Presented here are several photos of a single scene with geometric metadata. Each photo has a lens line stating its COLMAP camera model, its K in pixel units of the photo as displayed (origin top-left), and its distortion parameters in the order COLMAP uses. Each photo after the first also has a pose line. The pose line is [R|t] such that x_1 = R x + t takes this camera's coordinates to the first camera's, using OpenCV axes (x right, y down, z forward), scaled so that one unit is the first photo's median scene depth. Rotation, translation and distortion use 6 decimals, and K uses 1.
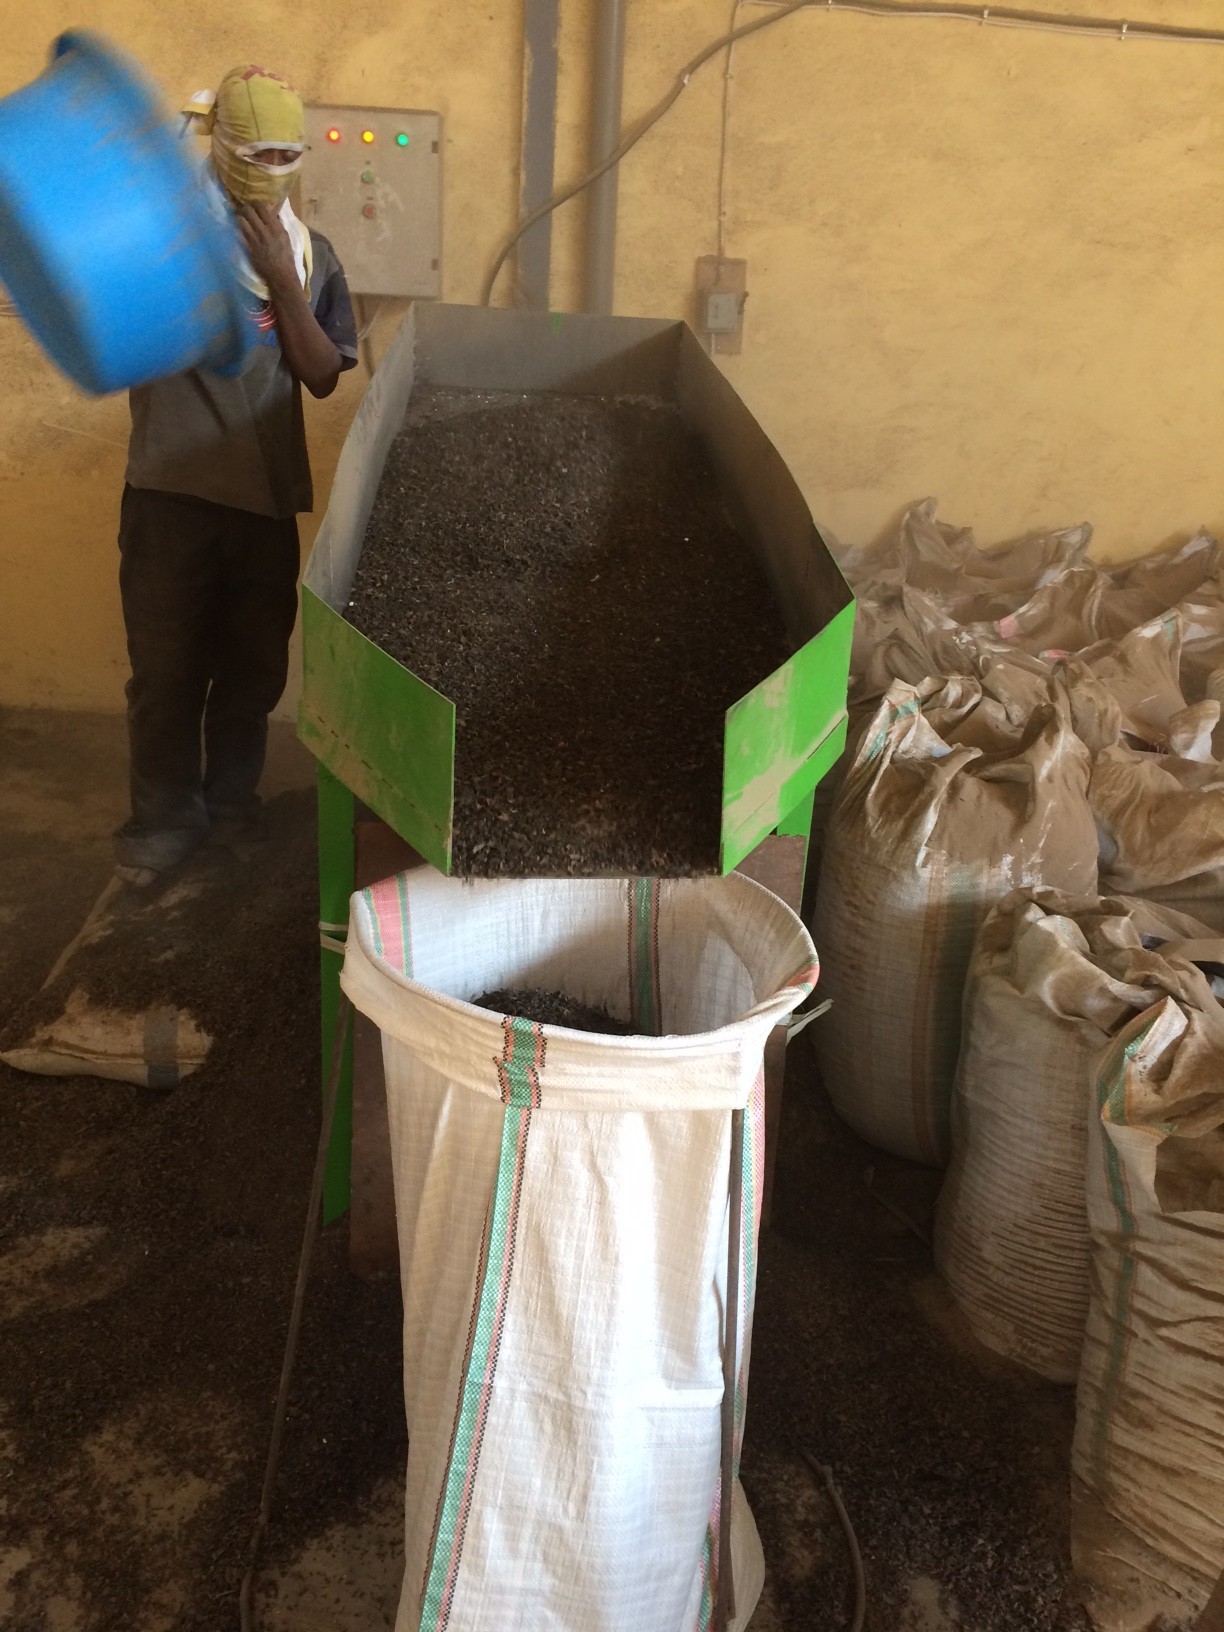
lens RADIAL K [[1408.5, 0, 599.8], [0, 1408.5, 818.9], [0, 0, 1]] dist [0.088372, -0.118539]
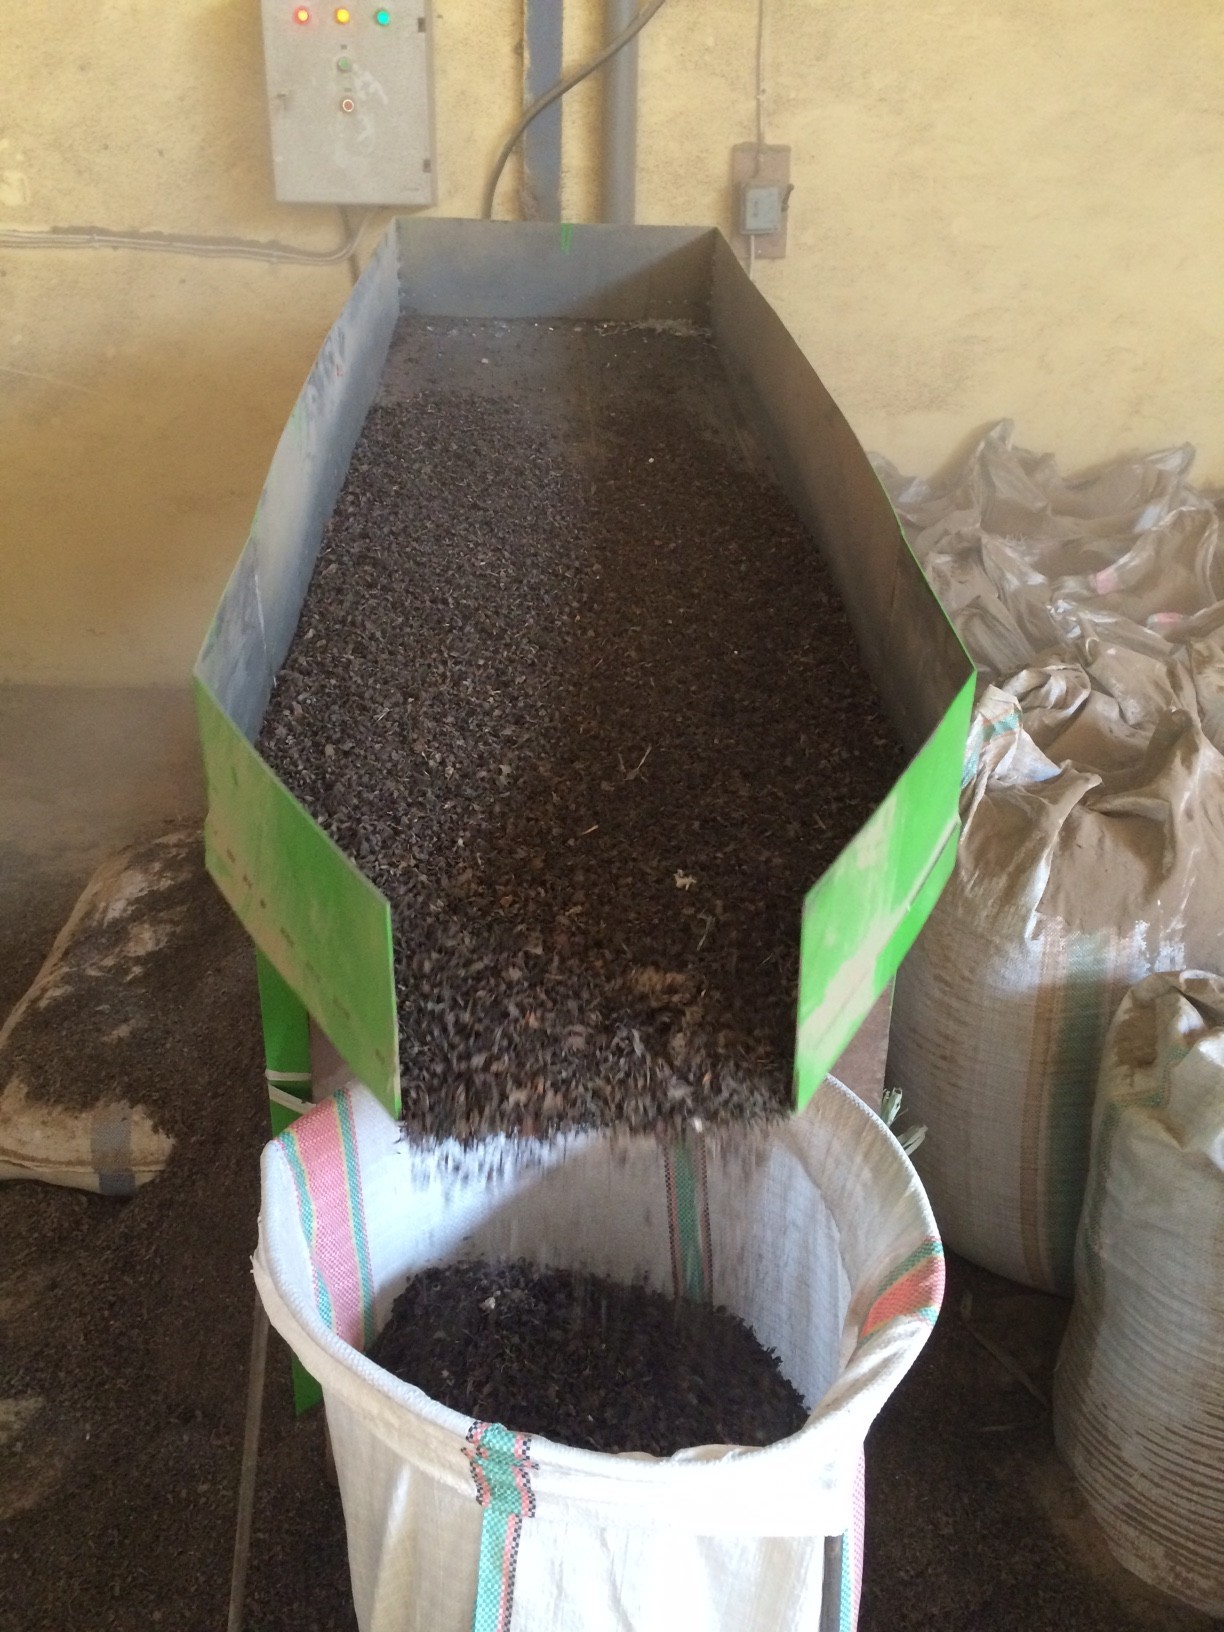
lens RADIAL K [[1408.5, 0, 599.8], [0, 1408.5, 818.9], [0, 0, 1]] dist [0.088372, -0.118539]
pose [[0.999302, -0.022406, -0.029888, 0.008637], [0.024523, 0.997070, 0.072455, -0.091131], [0.028177, -0.073138, 0.996924, 0.186579]]
